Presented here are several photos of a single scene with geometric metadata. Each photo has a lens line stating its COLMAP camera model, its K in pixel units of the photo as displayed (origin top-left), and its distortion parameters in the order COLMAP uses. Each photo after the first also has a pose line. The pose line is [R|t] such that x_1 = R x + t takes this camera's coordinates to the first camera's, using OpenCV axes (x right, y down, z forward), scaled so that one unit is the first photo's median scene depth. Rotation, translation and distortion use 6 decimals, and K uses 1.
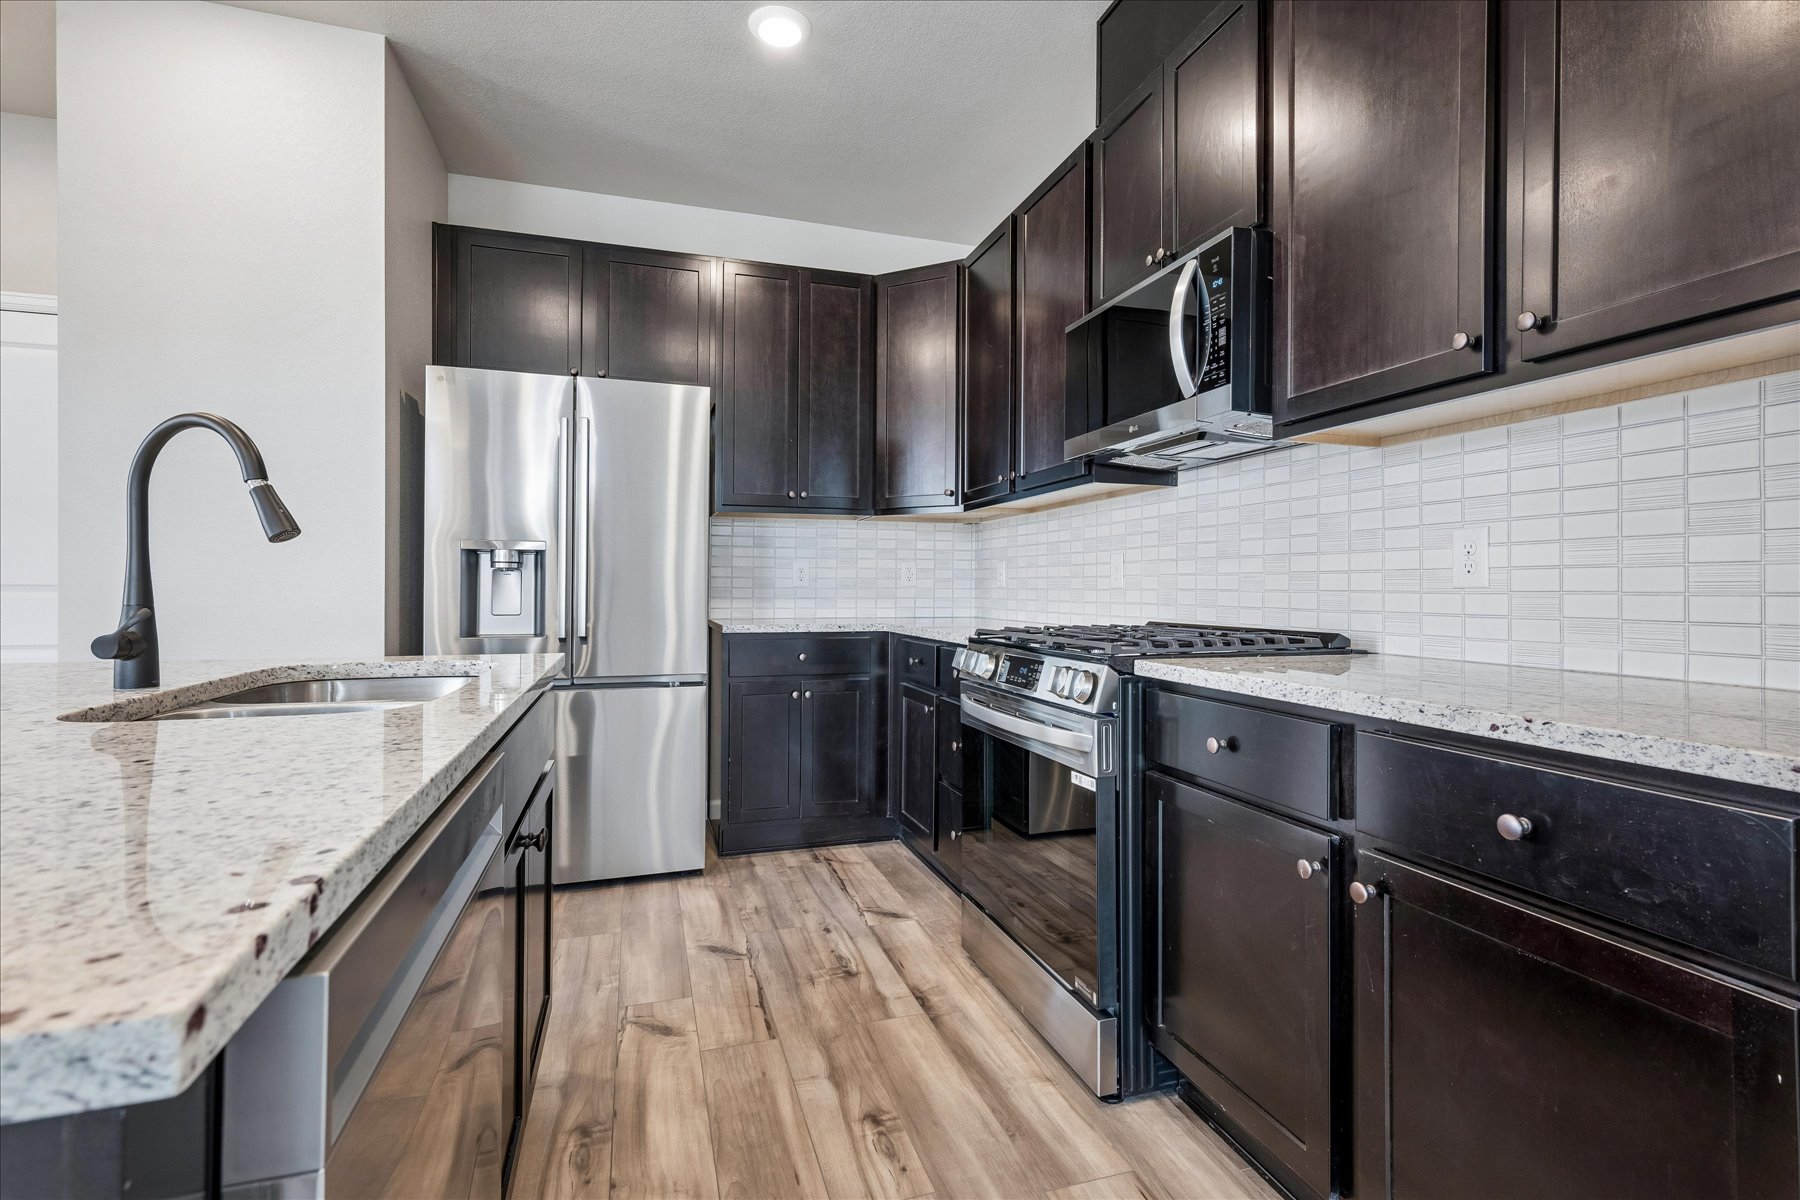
lens RADIAL K [[855.6, 0, 908.7], [0, 855.6, 592.6], [0, 0, 1]] dist [0.006340, -0.000445]
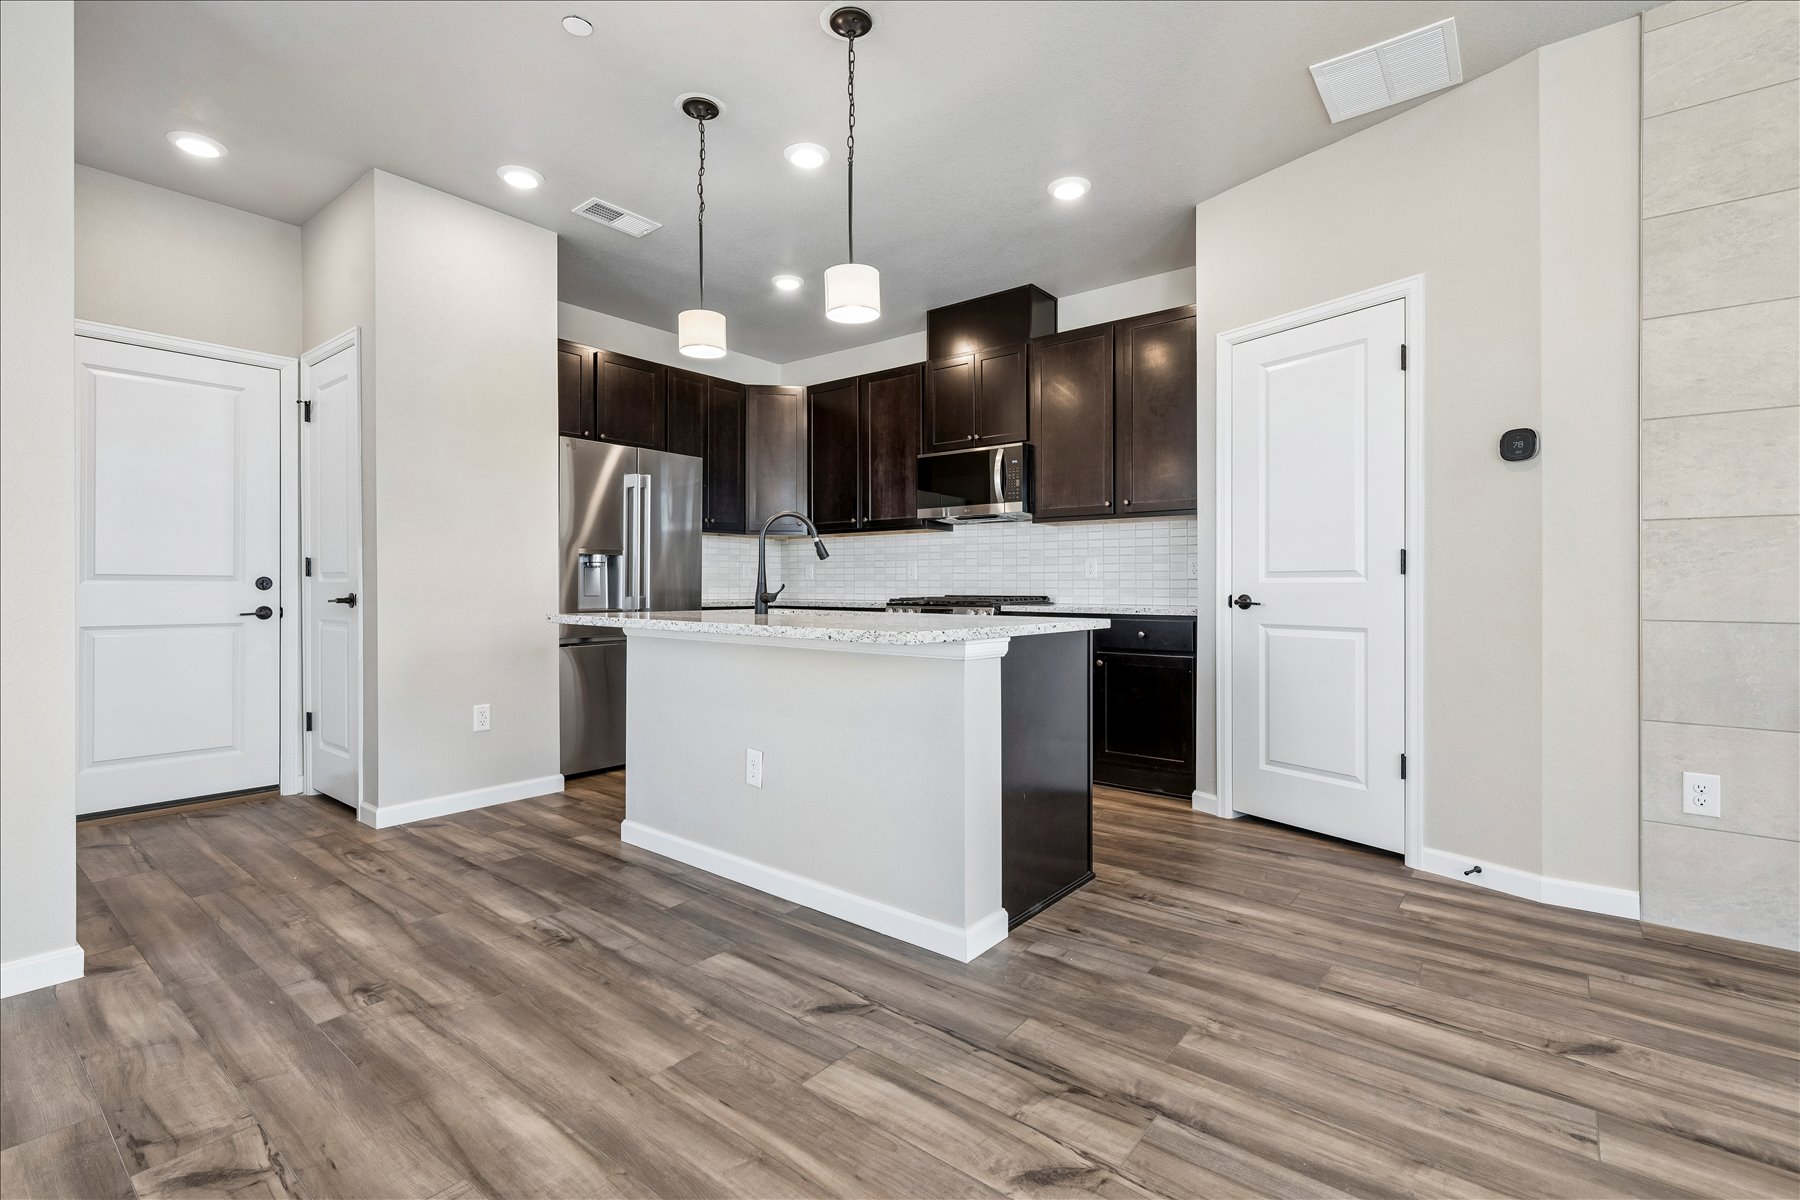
lens RADIAL K [[819.9, 0, 907.0], [0, 819.9, 582.3], [0, 0, 1]] dist [0.002039, 0.000911]
pose [[0.831792, 0.000160, 0.555088, -1.006295], [0.004203, 0.999969, -0.006586, 0.016149], [-0.555072, 0.007811, 0.831765, -0.689283]]
